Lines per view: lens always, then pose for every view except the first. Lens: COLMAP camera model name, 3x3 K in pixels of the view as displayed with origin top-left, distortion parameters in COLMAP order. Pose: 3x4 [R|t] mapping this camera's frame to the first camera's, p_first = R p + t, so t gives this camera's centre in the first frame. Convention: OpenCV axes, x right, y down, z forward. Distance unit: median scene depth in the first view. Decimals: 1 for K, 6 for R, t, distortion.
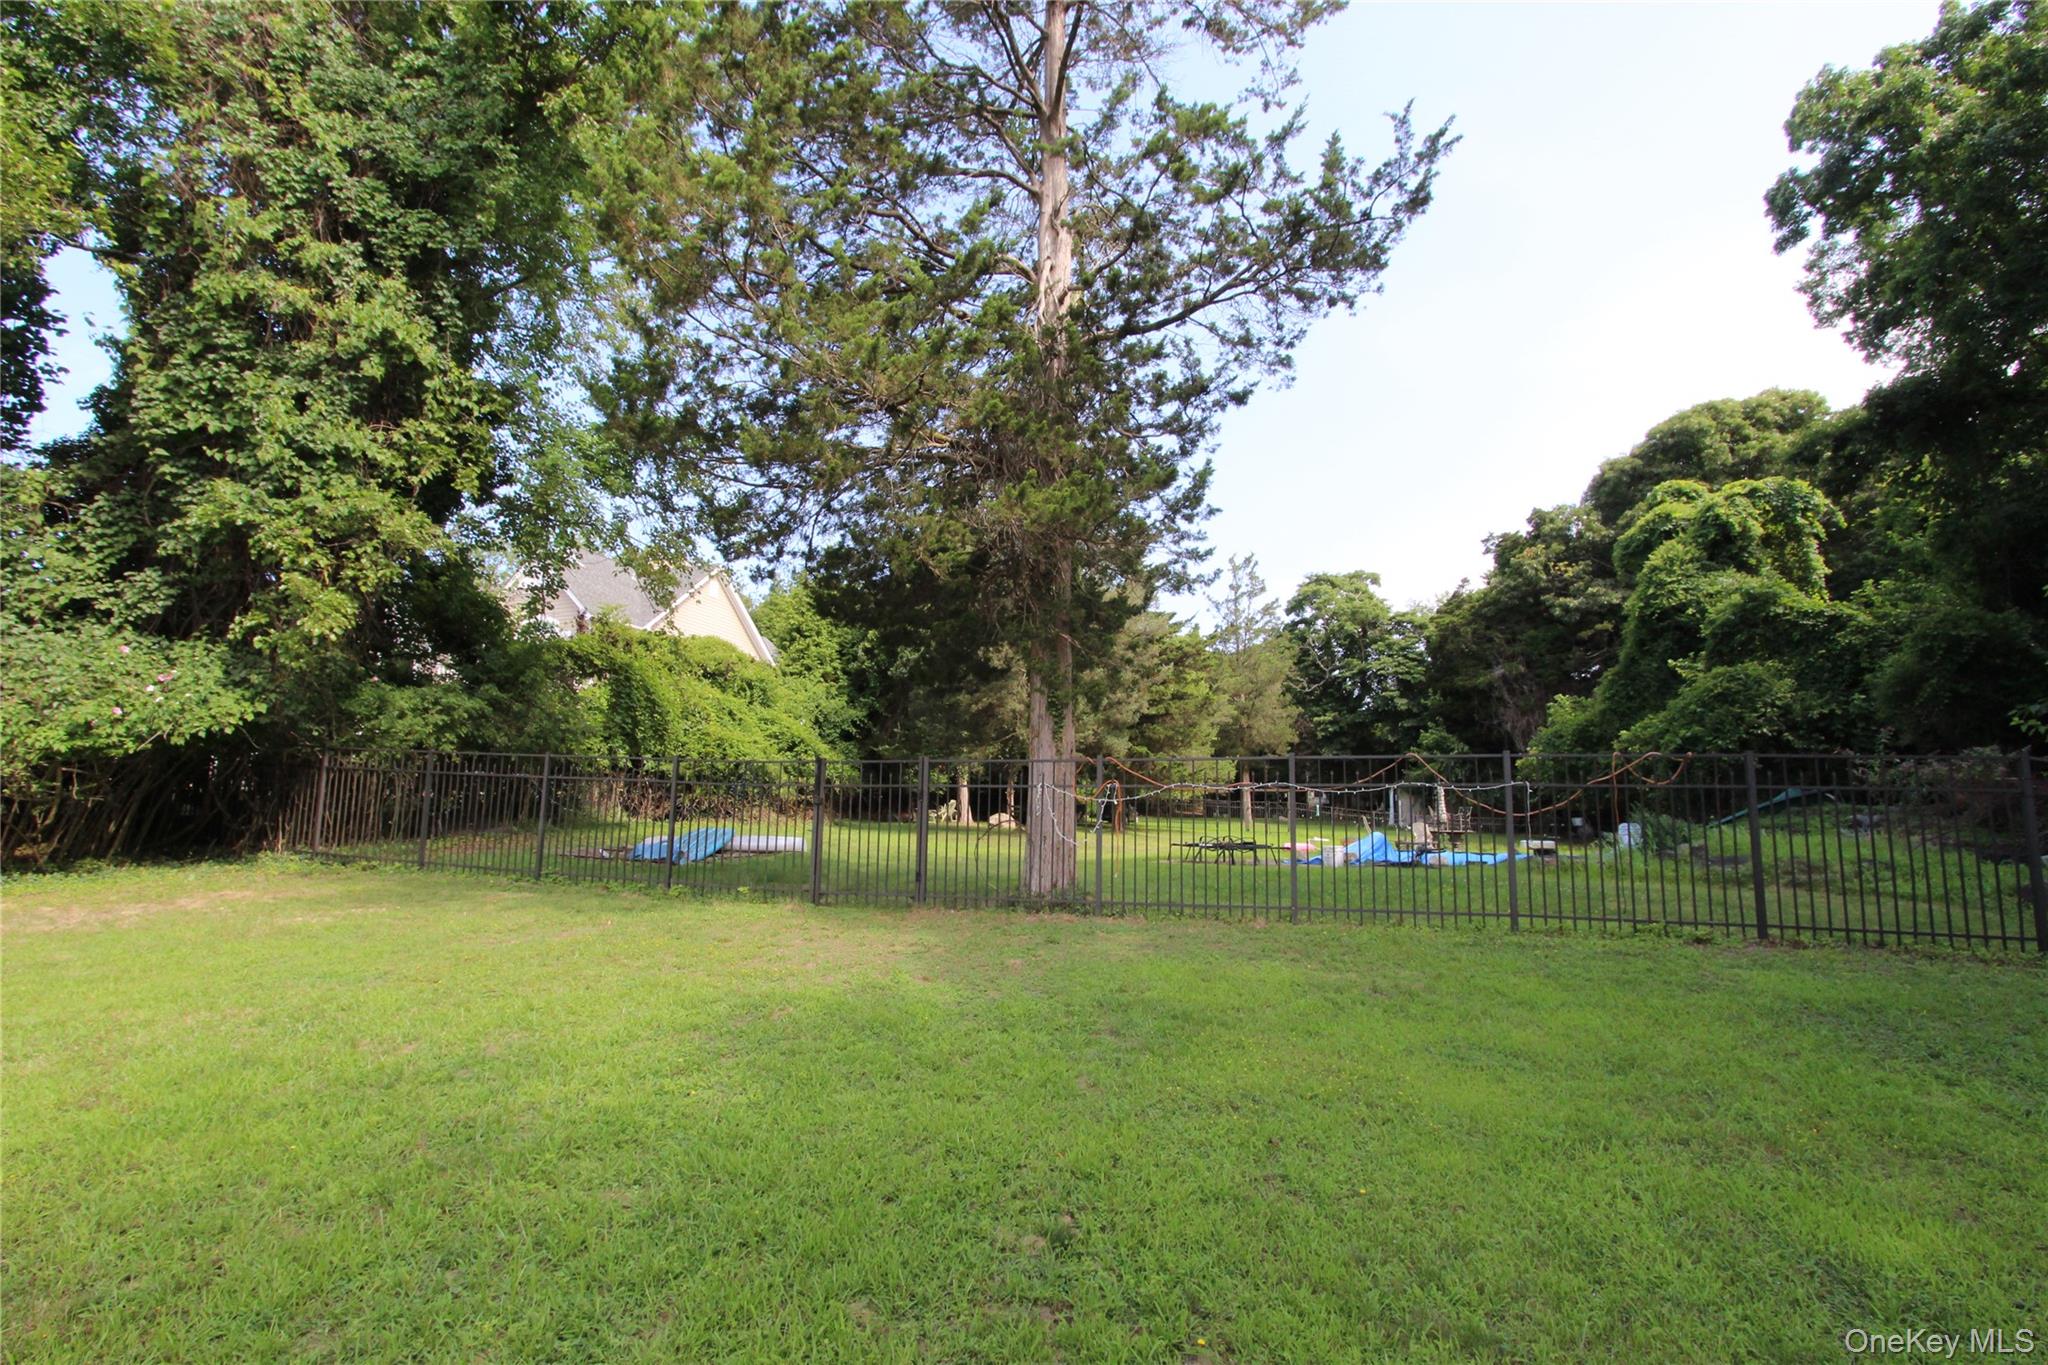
lens RADIAL K [[950.3, 0, 1024.4], [0, 950.3, 693.5], [0, 0, 1]] dist [0.000701, -0.000094]
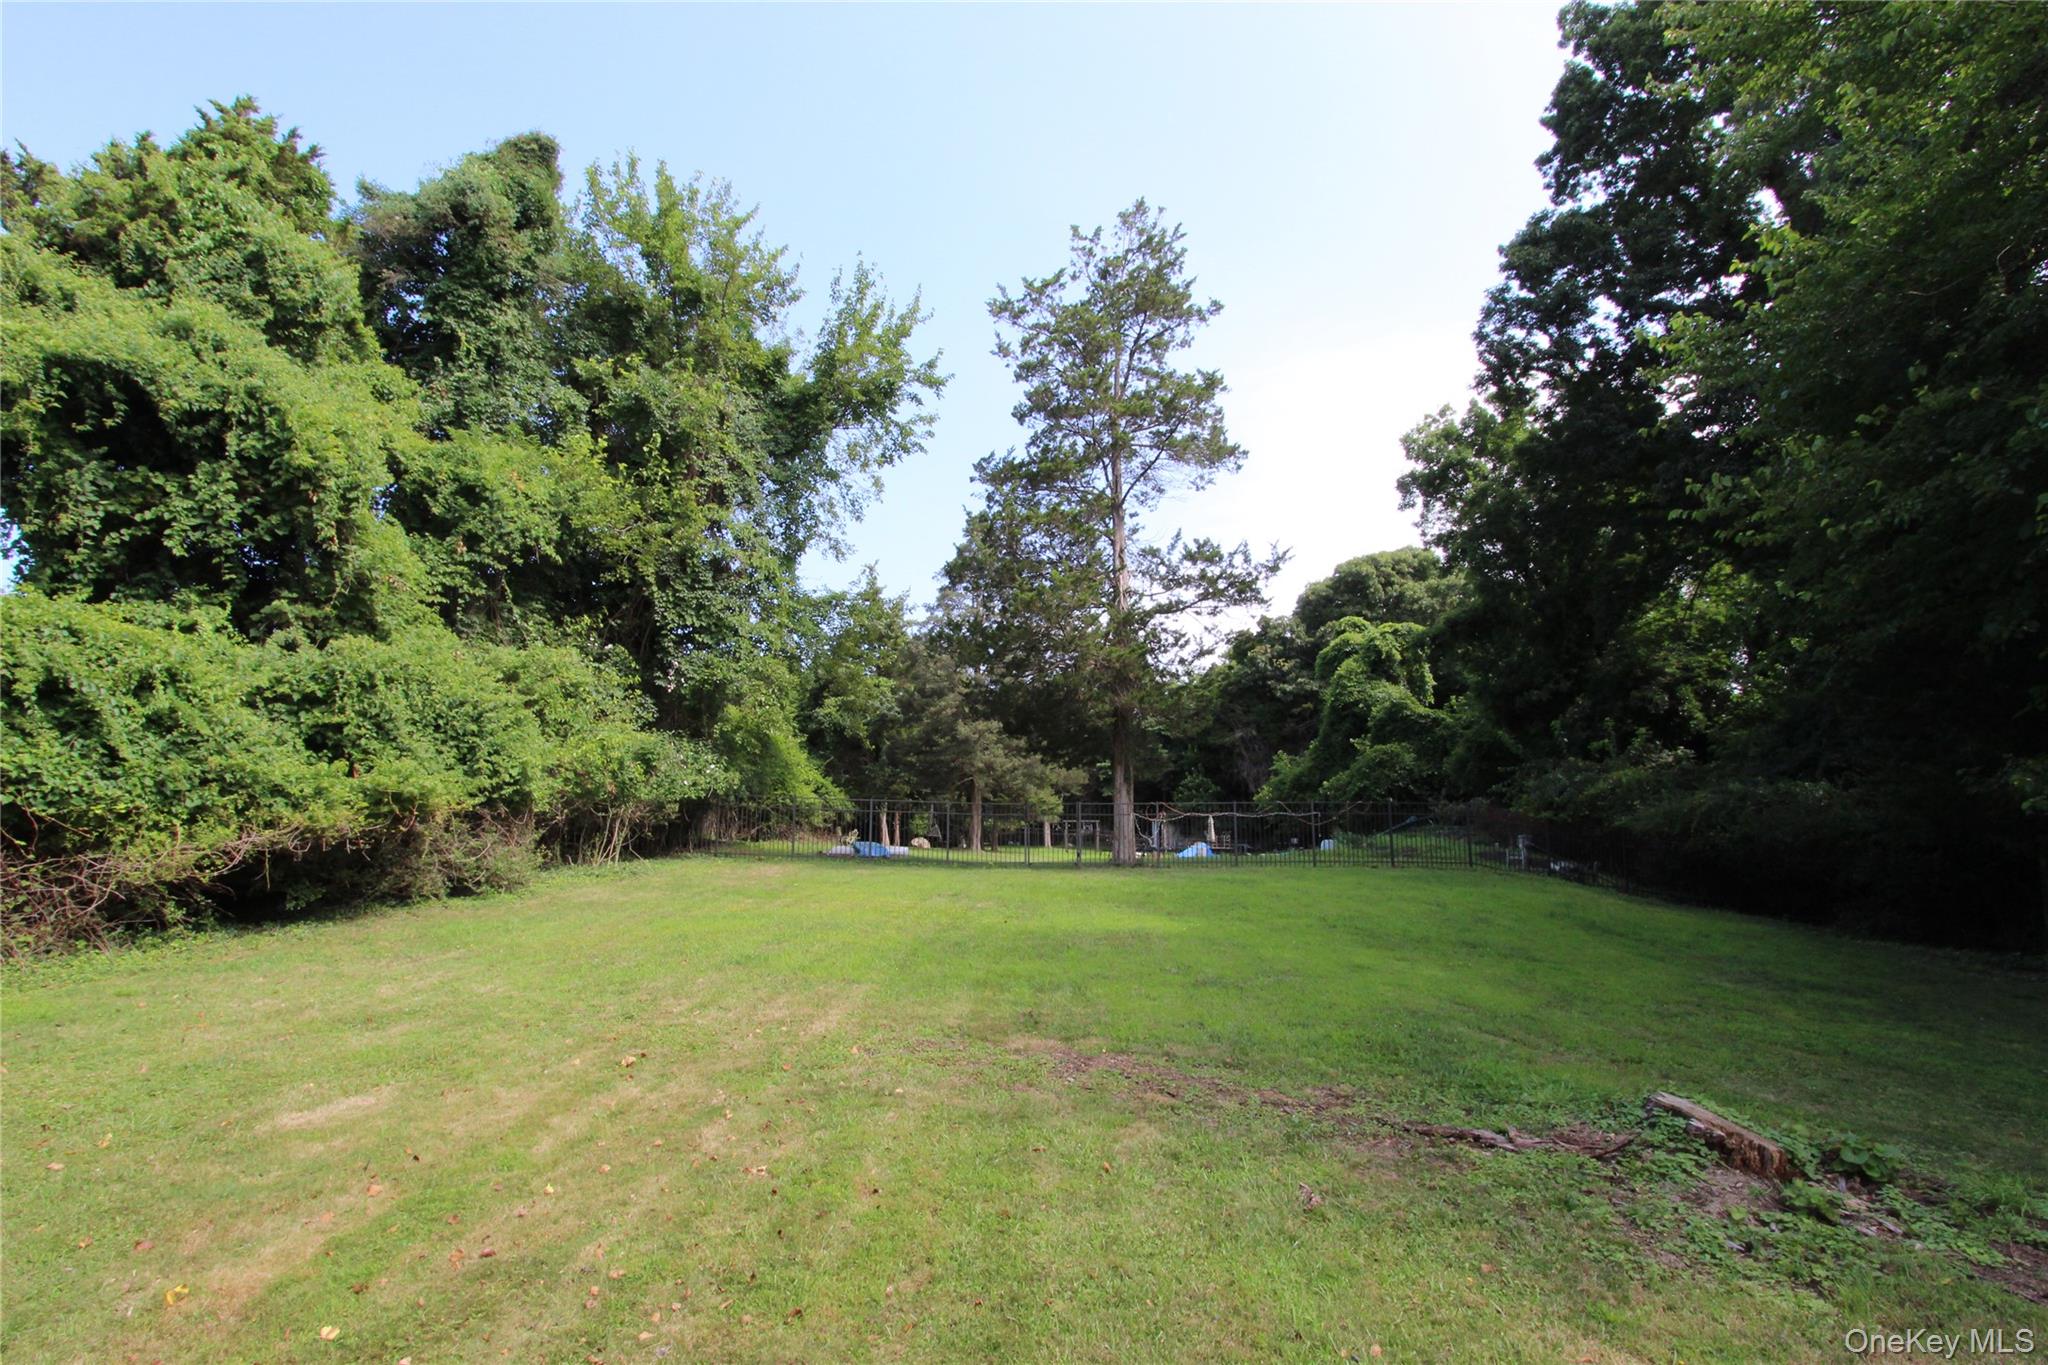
lens RADIAL K [[968.1, 0, 1019.6], [0, 968.1, 687.6], [0, 0, 1]] dist [0.001974, 0.002180]
pose [[0.960242, 0.034803, 0.276991, -0.211762], [-0.023717, 0.998782, -0.043273, -0.023435], [-0.278159, 0.034983, 0.959898, -0.281819]]
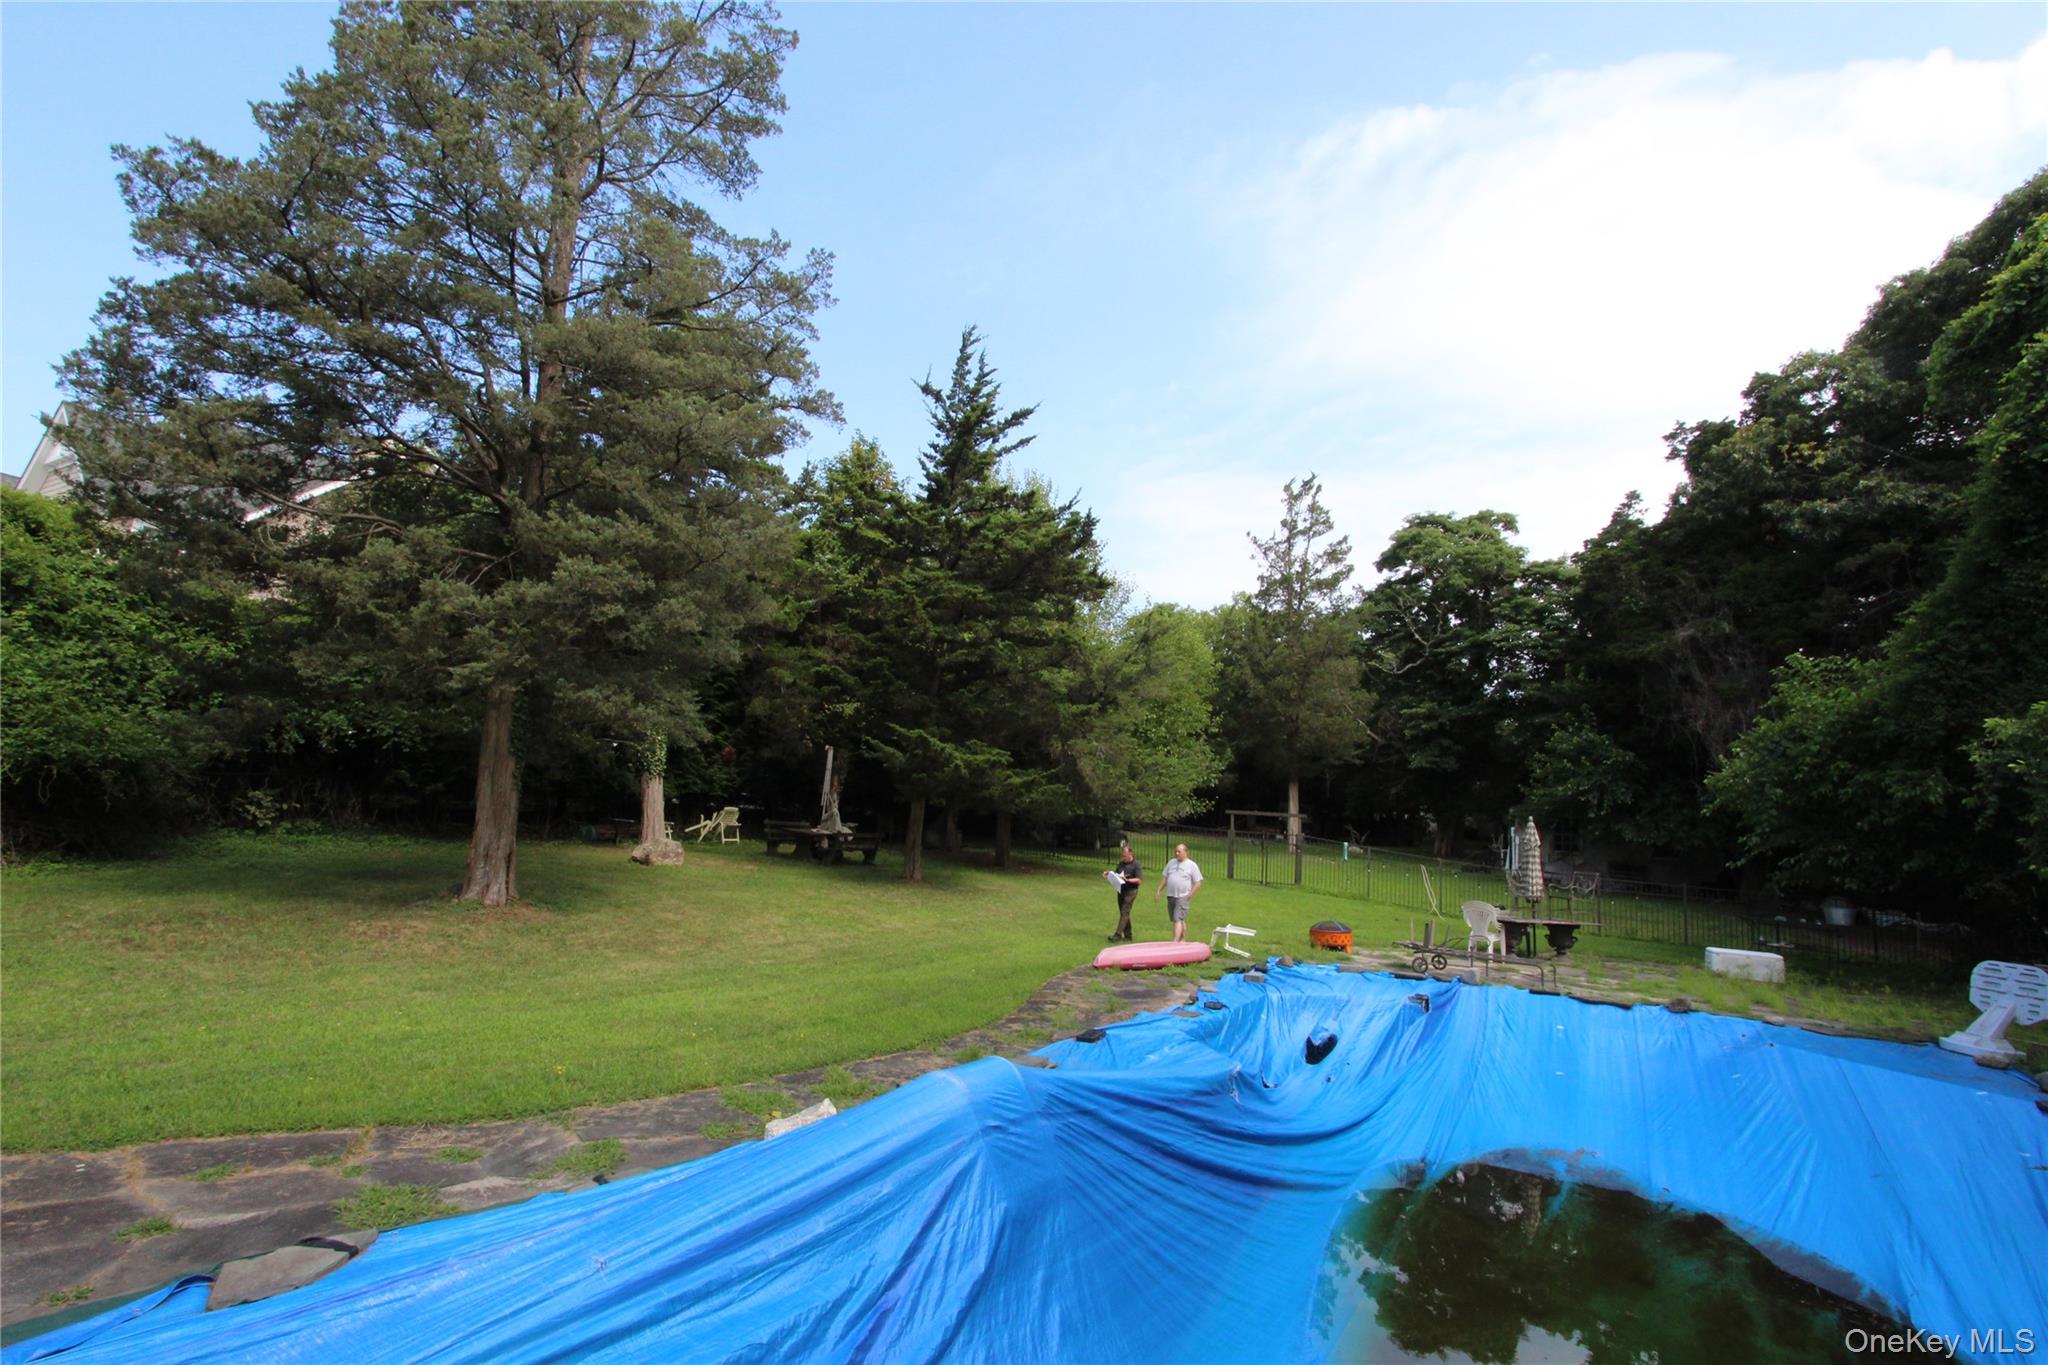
lens RADIAL K [[968.1, 0, 1019.6], [0, 968.1, 687.6], [0, 0, 1]] dist [0.001974, 0.002180]
pose [[0.987743, 0.023214, -0.154351, 0.190132], [-0.023772, 0.999716, -0.001767, 0.024072], [0.154266, 0.005415, 0.988015, 0.349360]]
